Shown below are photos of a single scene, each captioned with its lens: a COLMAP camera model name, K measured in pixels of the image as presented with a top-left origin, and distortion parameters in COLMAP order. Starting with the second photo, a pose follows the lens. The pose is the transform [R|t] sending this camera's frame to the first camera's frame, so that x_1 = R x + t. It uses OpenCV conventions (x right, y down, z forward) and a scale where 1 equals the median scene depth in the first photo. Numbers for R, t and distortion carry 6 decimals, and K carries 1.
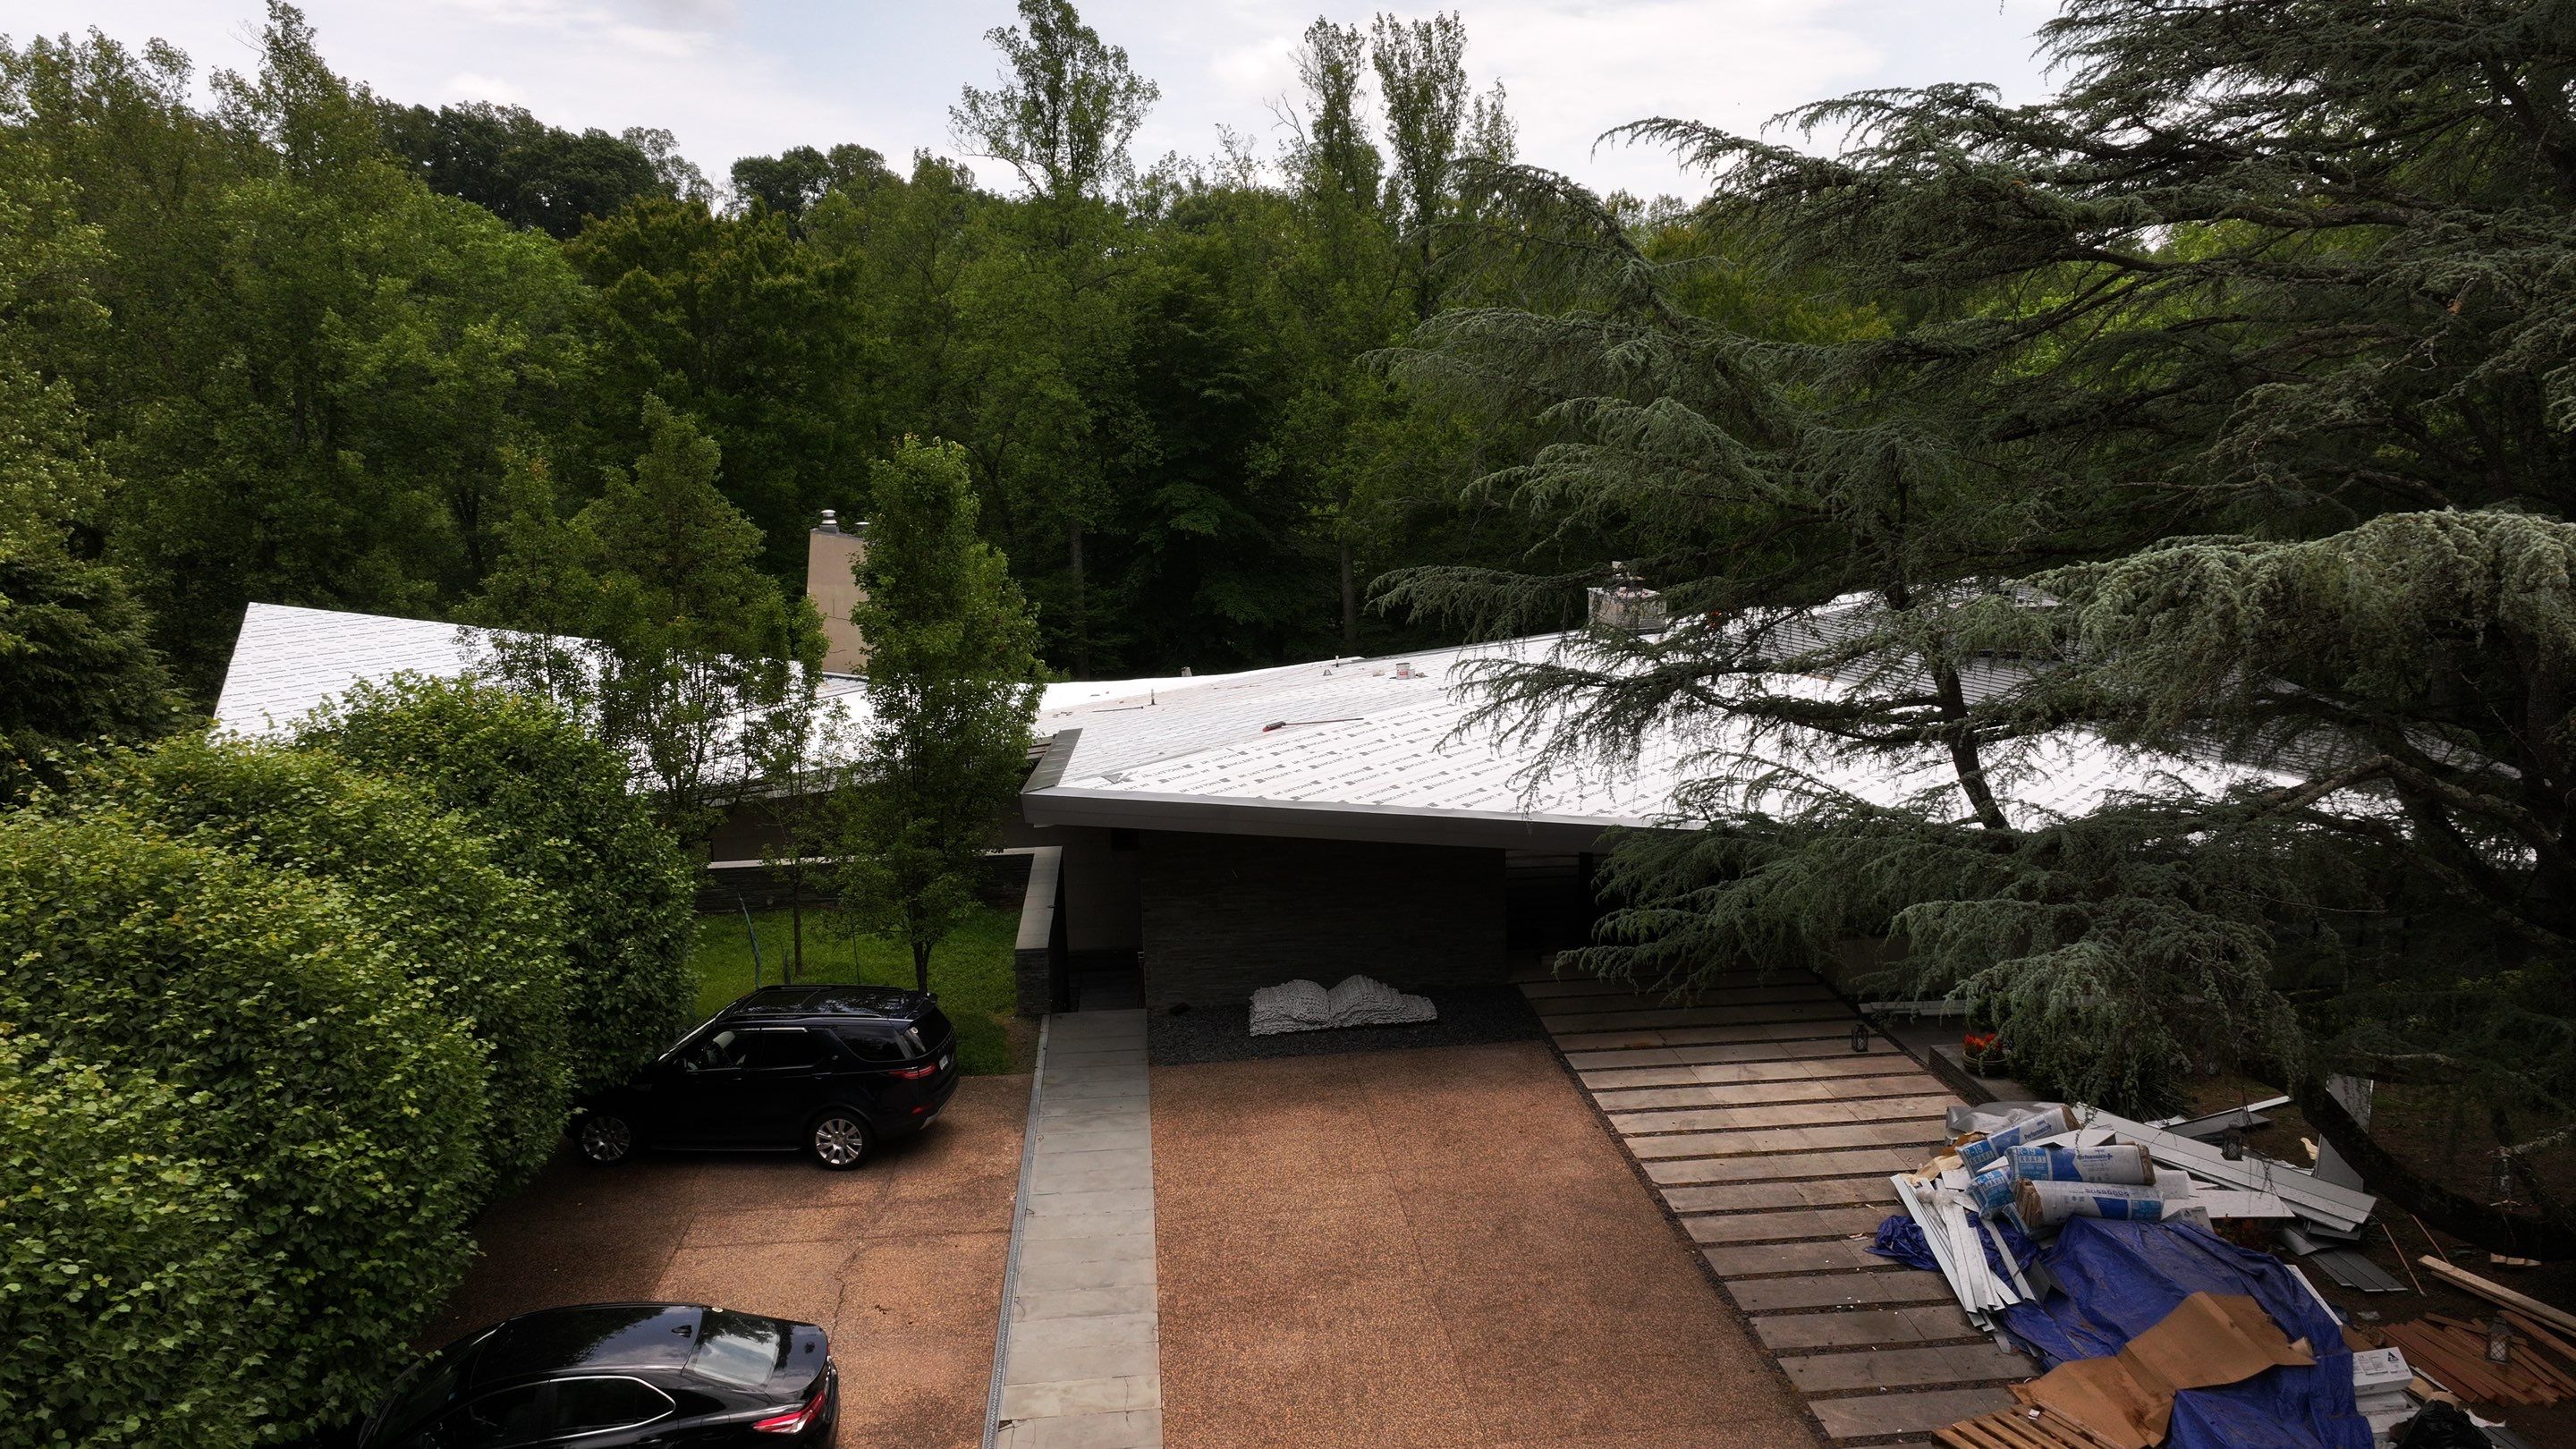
lens RADIAL K [[1813.9, 0, 1286.8], [0, 1813.9, 712.9], [0, 0, 1]] dist [0.012823, -0.001573]
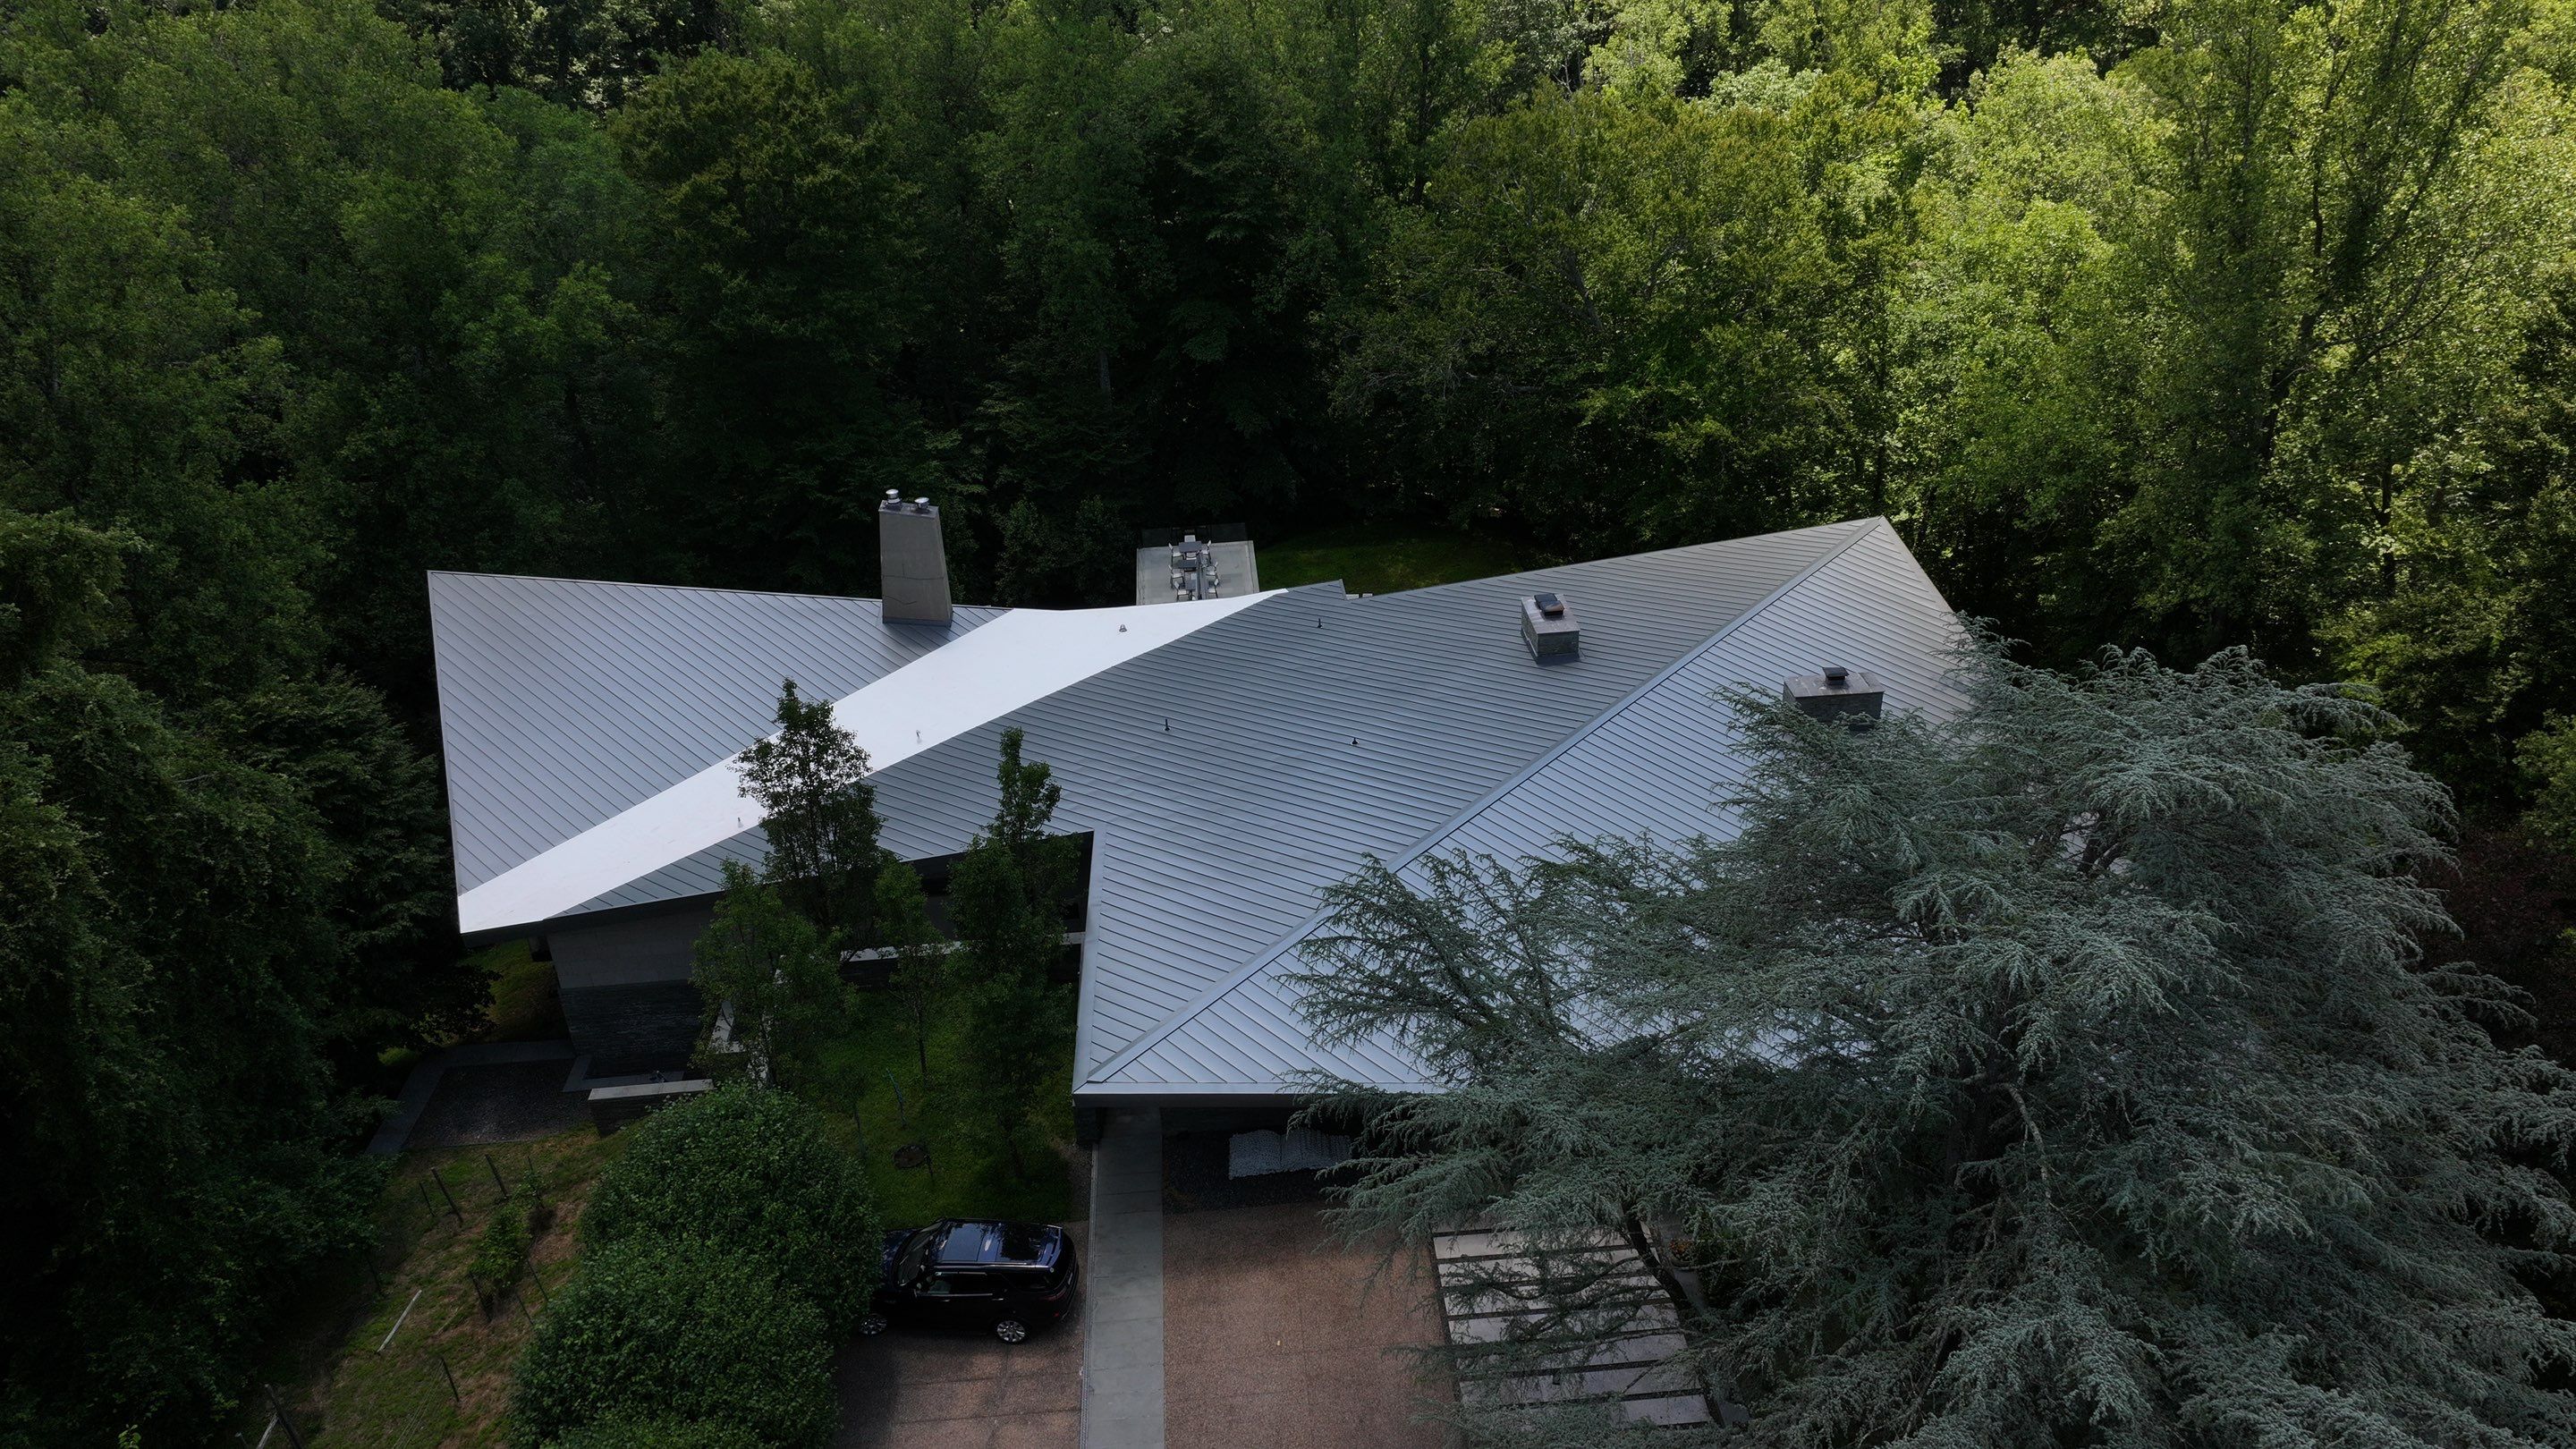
lens RADIAL K [[1813.9, 0, 1286.8], [0, 1813.9, 712.9], [0, 0, 1]] dist [0.012823, -0.001573]
pose [[0.999434, -0.009193, -0.032355, 0.079998], [0.019676, 0.939965, 0.340702, -0.693256], [0.027280, -0.341146, 0.939615, -0.298660]]
